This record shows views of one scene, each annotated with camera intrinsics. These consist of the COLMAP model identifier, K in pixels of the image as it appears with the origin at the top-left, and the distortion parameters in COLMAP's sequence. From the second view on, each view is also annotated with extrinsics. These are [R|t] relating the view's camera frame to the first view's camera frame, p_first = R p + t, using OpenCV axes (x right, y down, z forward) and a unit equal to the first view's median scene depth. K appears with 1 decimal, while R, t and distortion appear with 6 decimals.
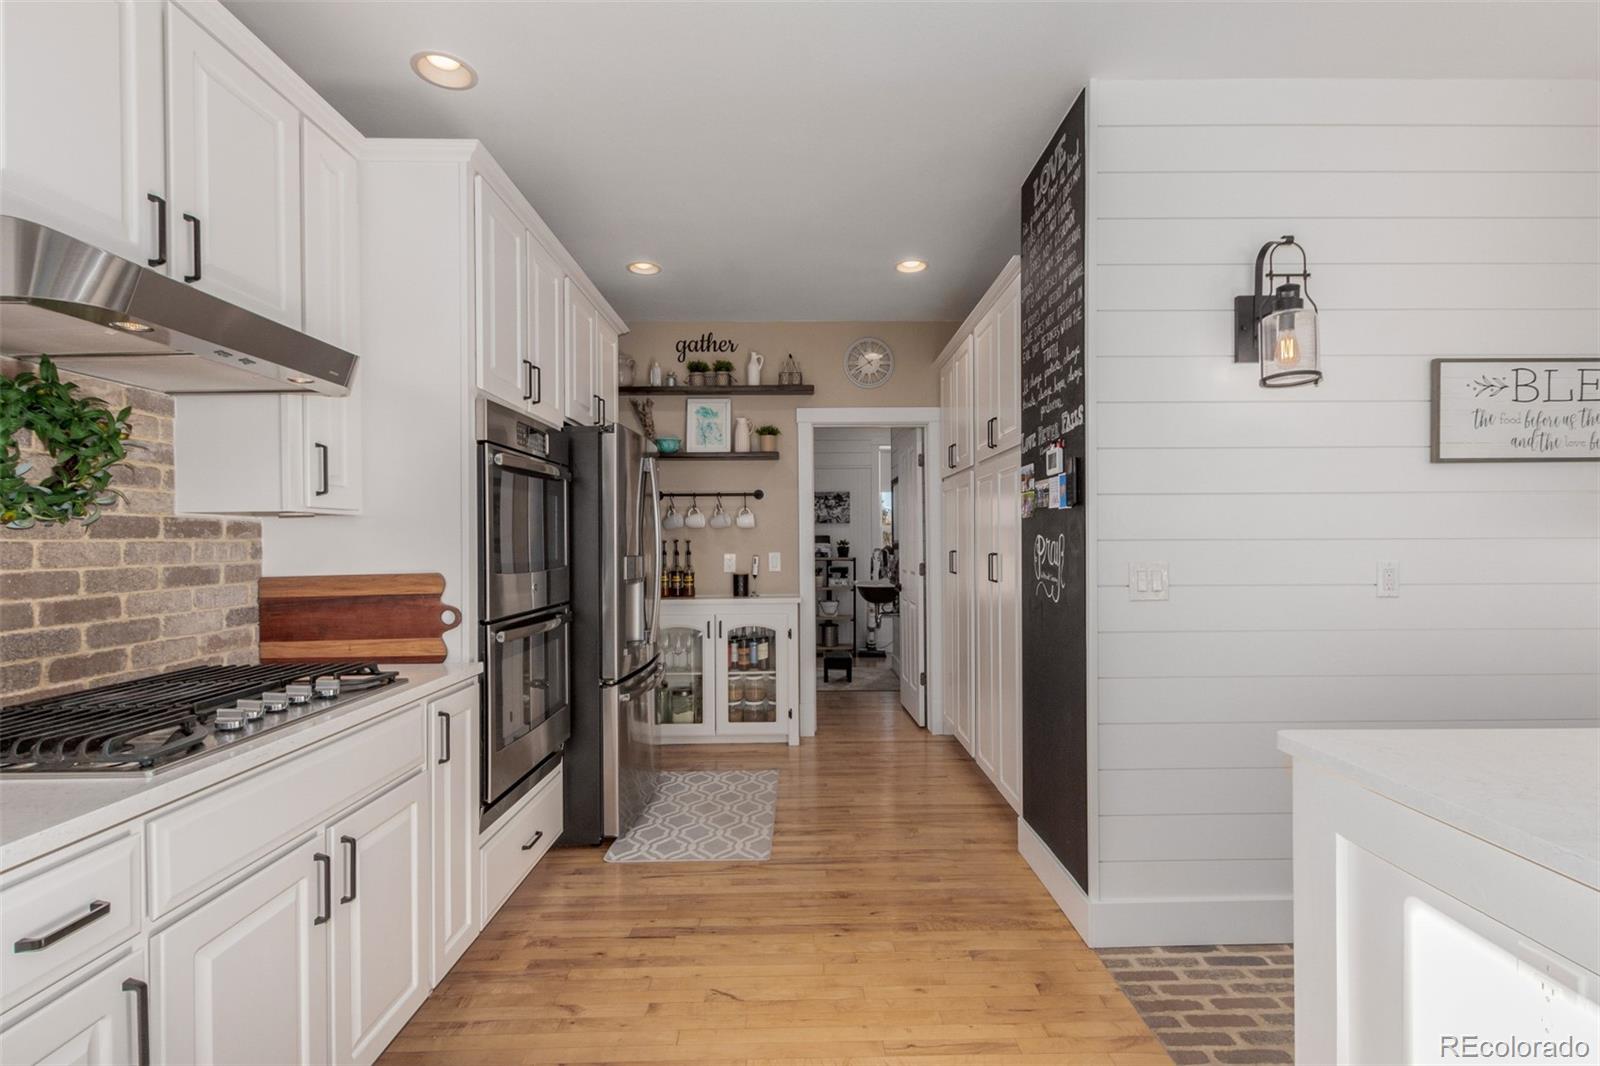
lens RADIAL K [[733.0, 0, 803.1], [0, 733.0, 535.0], [0, 0, 1]] dist [-0.000230, -0.000303]
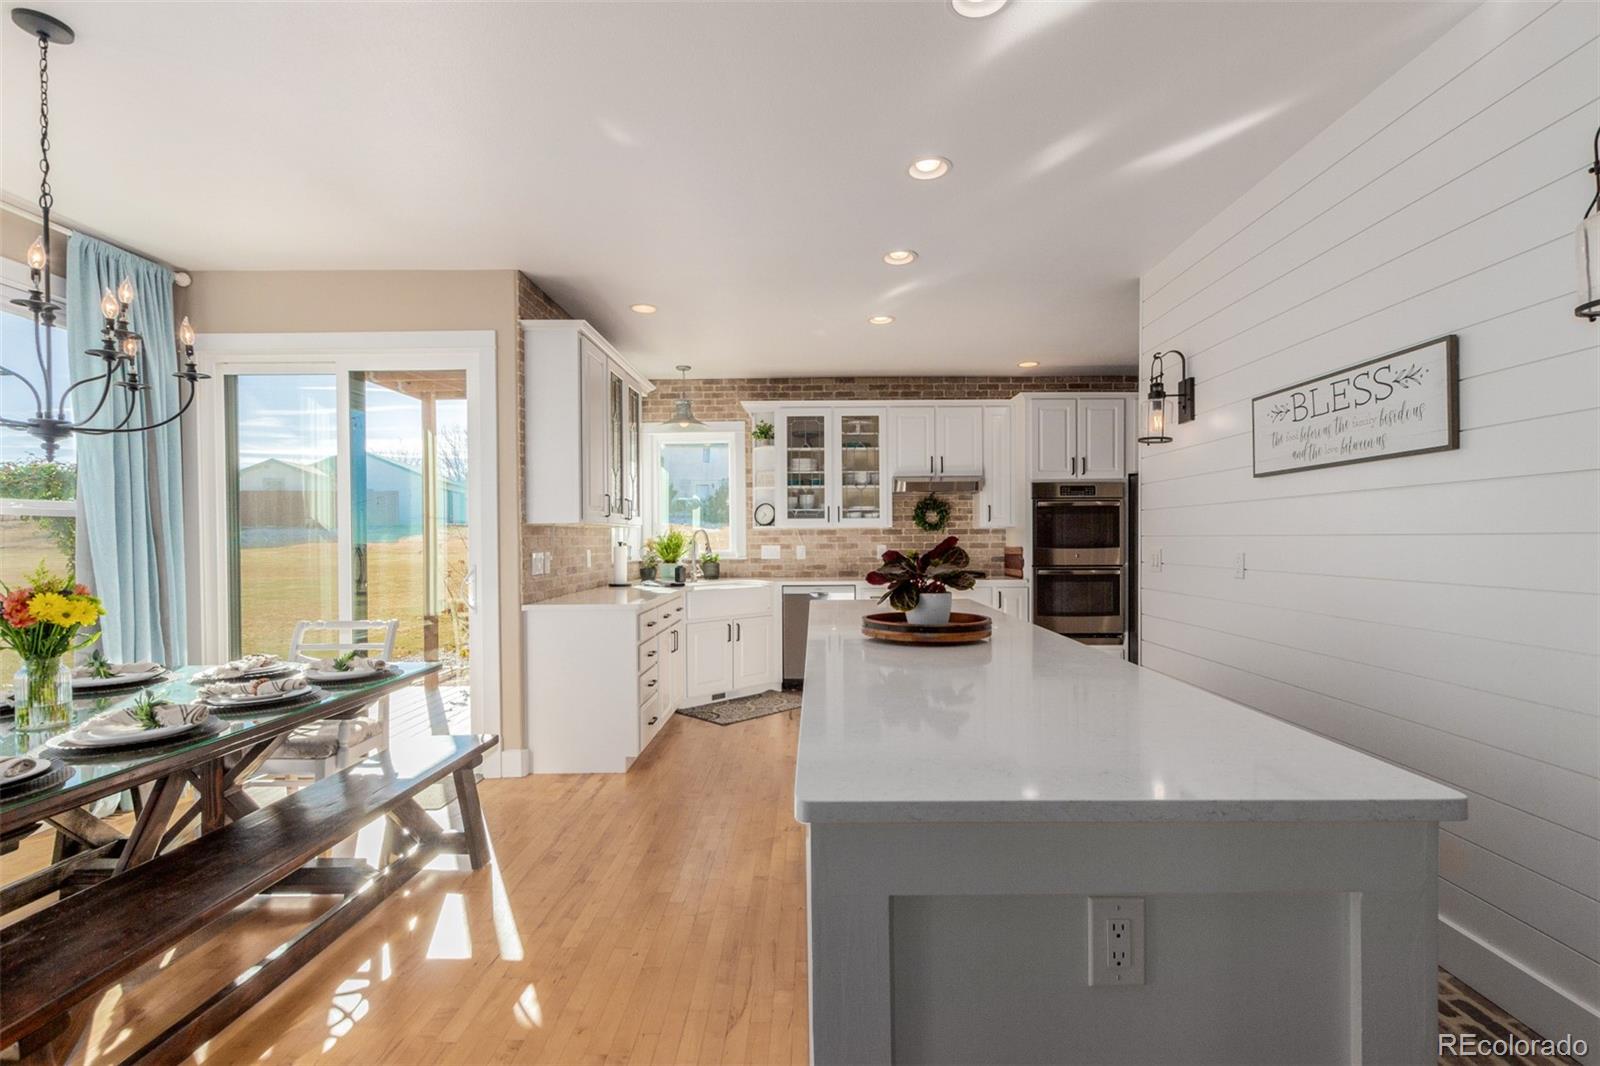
lens RADIAL K [[733.0, 0, 802.7], [0, 733.0, 541.5], [0, 0, 1]] dist [-0.000230, -0.000303]
pose [[-0.023420, 0.010222, -0.999673, 2.208411], [0.015381, 0.999833, 0.009863, -0.008024], [0.999607, -0.015145, -0.023573, 0.212434]]
